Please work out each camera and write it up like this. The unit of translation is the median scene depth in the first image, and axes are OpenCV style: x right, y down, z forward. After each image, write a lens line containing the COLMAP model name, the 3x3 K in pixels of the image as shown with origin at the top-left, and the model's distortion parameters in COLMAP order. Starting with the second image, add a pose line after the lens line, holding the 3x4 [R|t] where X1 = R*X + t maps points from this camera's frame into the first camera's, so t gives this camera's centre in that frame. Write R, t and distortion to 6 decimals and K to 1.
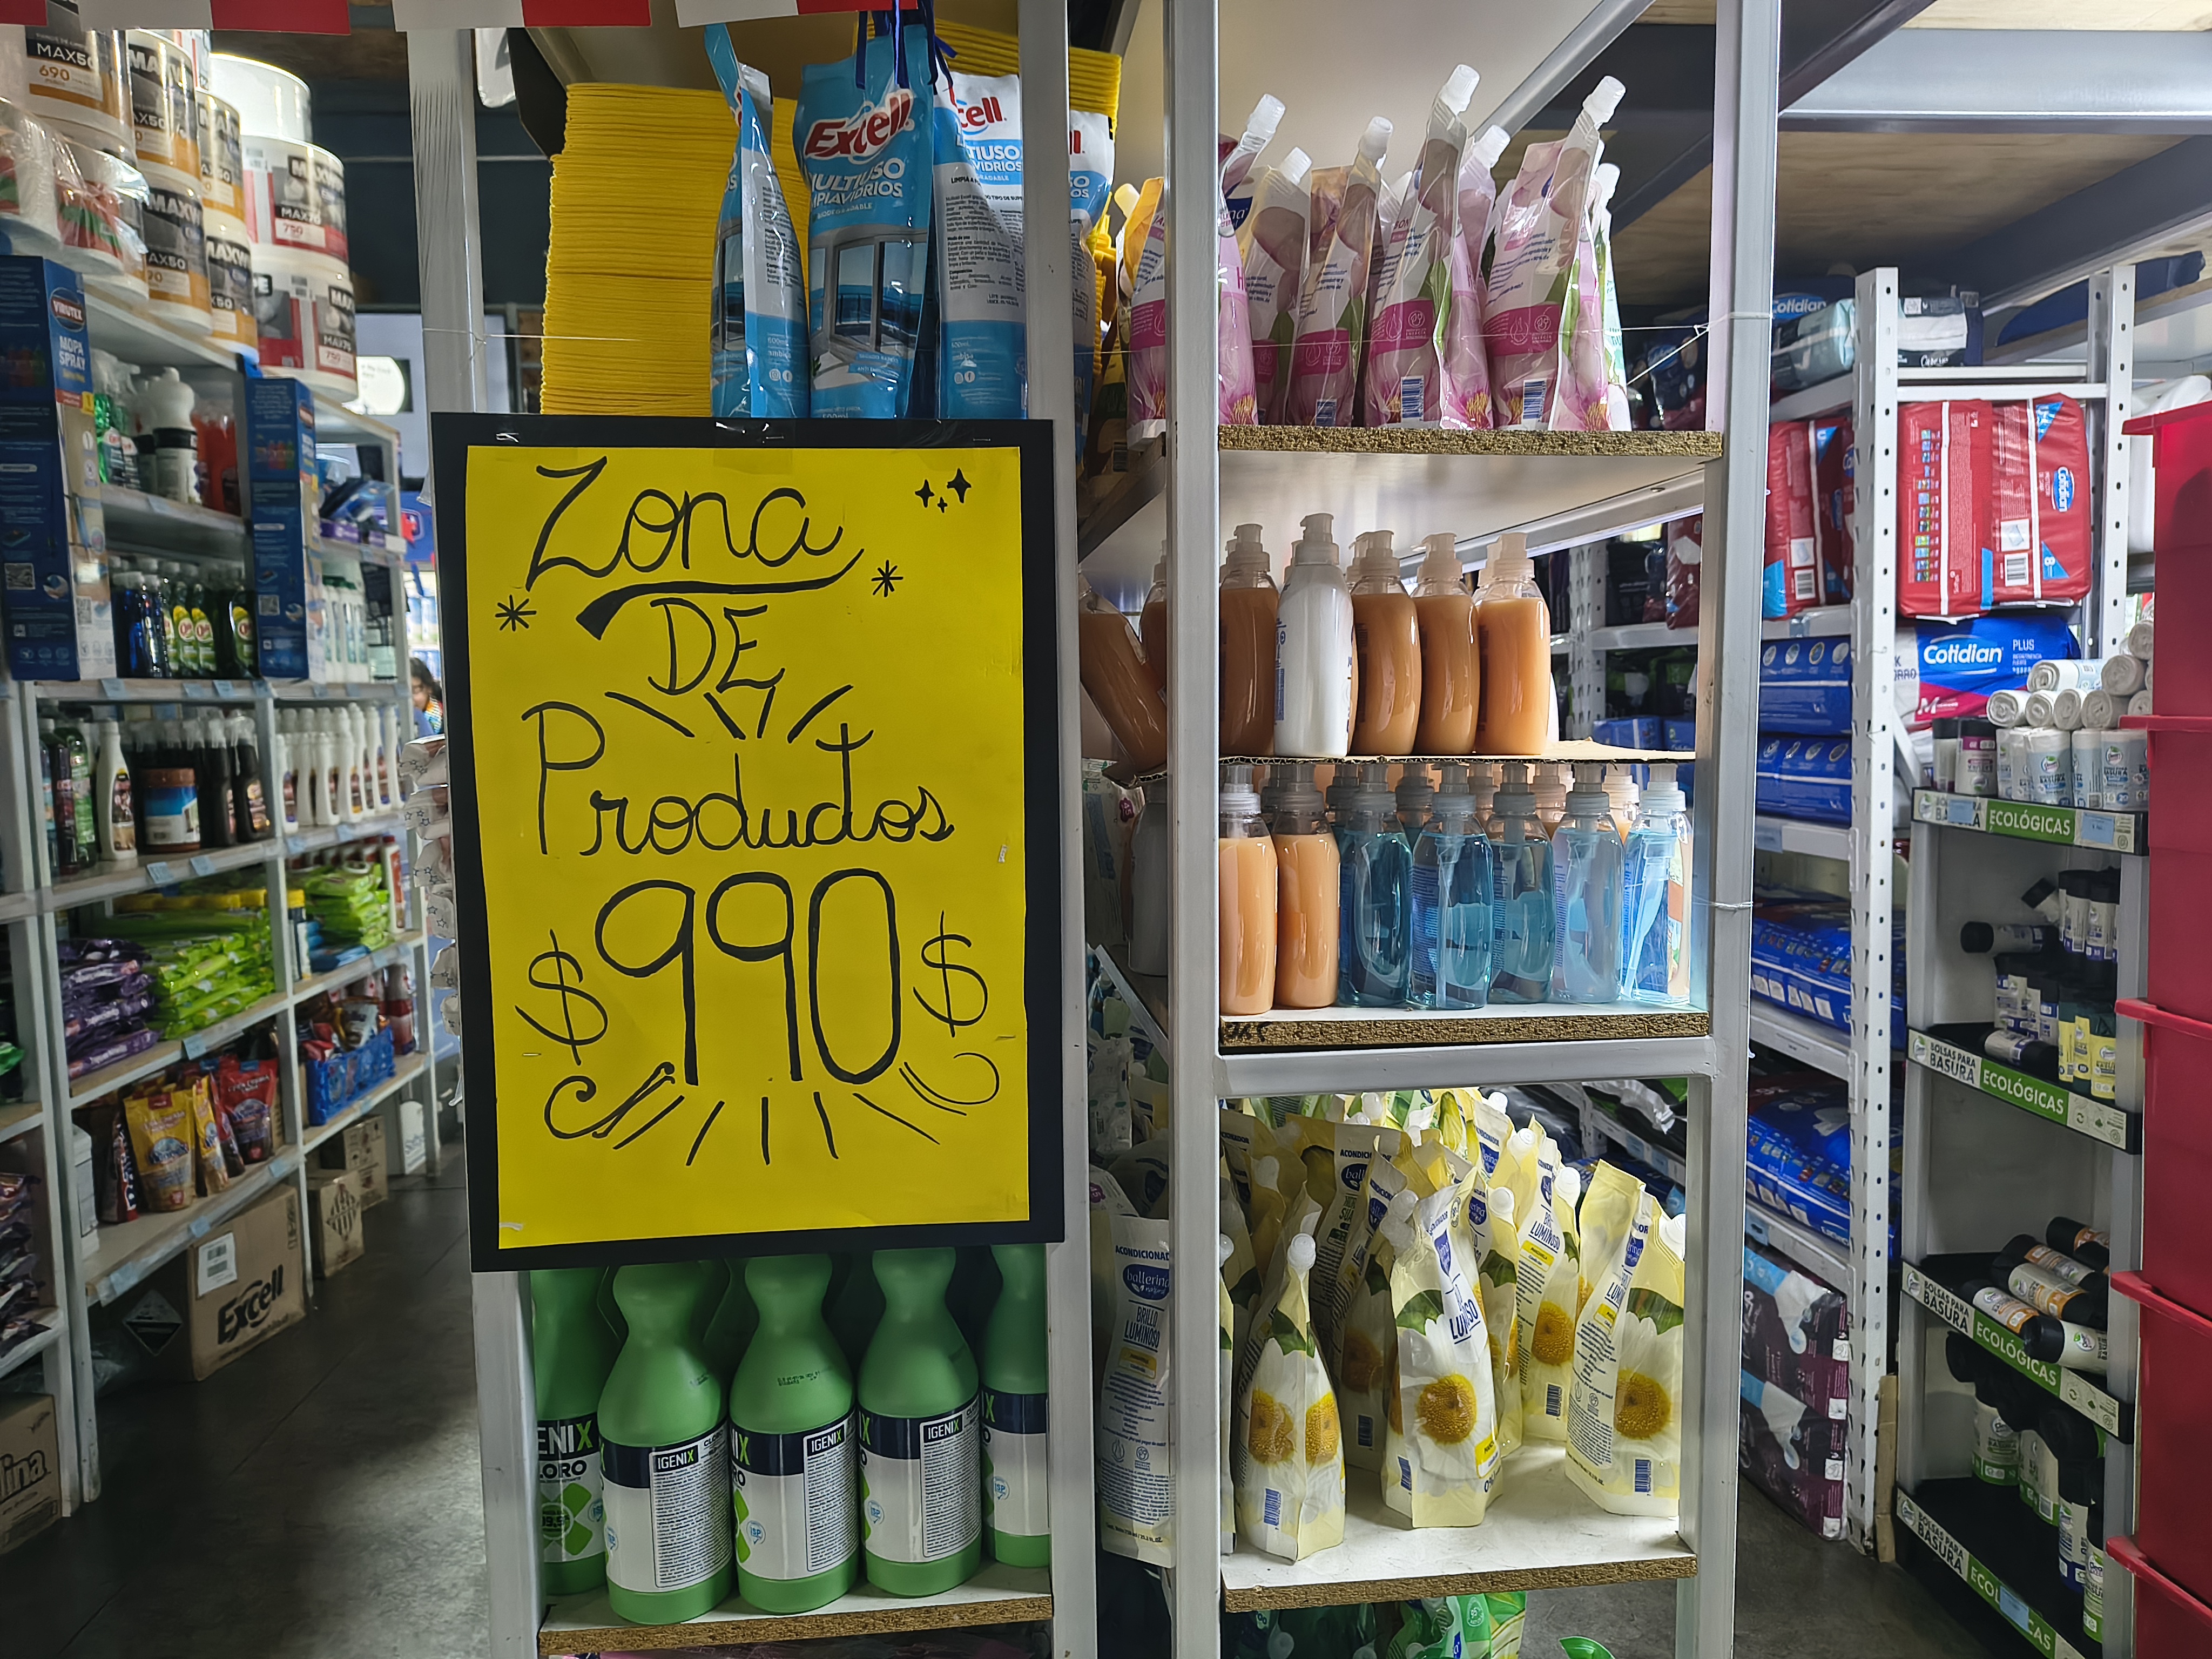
lens RADIAL K [[1544.4, 0, 1102.8], [0, 1544.4, 825.3], [0, 0, 1]] dist [-0.000342, 0.004323]
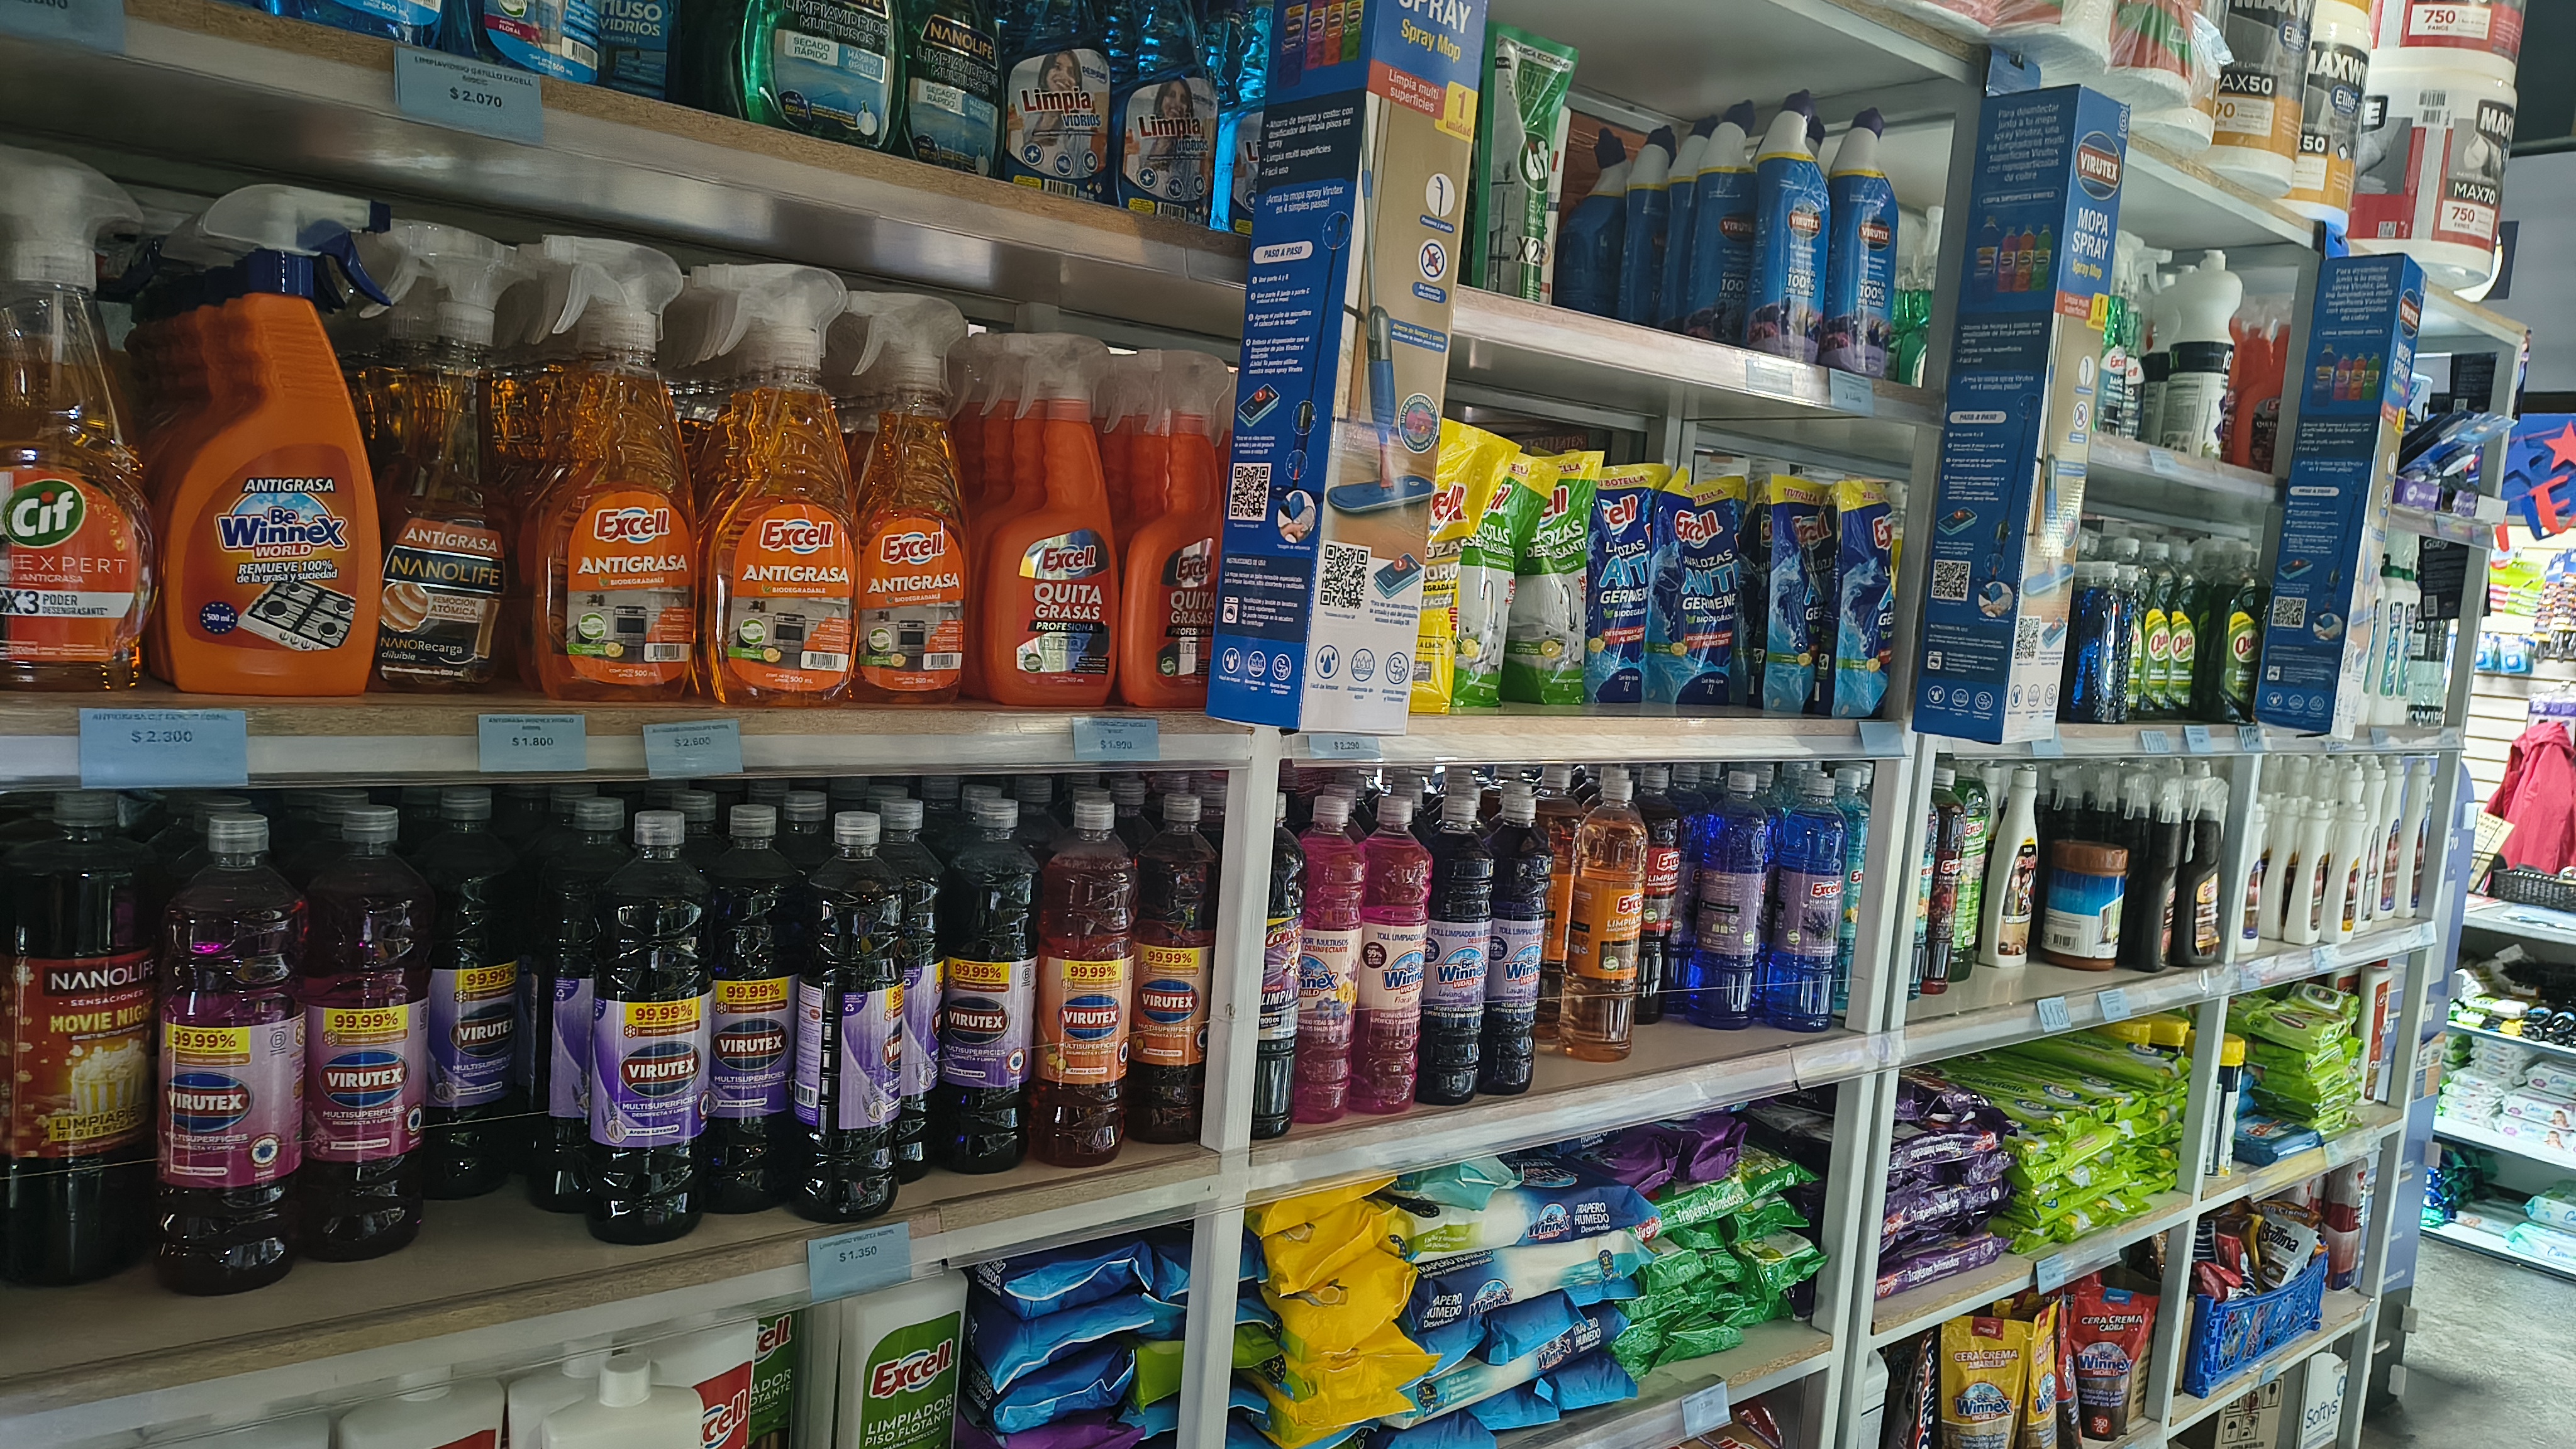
lens RADIAL K [[1764.0, 0, 1272.5], [0, 1764.0, 723.5], [0, 0, 1]] dist [0.023654, -0.028935]
pose [[0.562865, 0.142930, -0.814097, -0.179077], [-0.167741, 0.984192, 0.056818, -0.070565], [0.809349, 0.104577, 0.577942, 0.250721]]
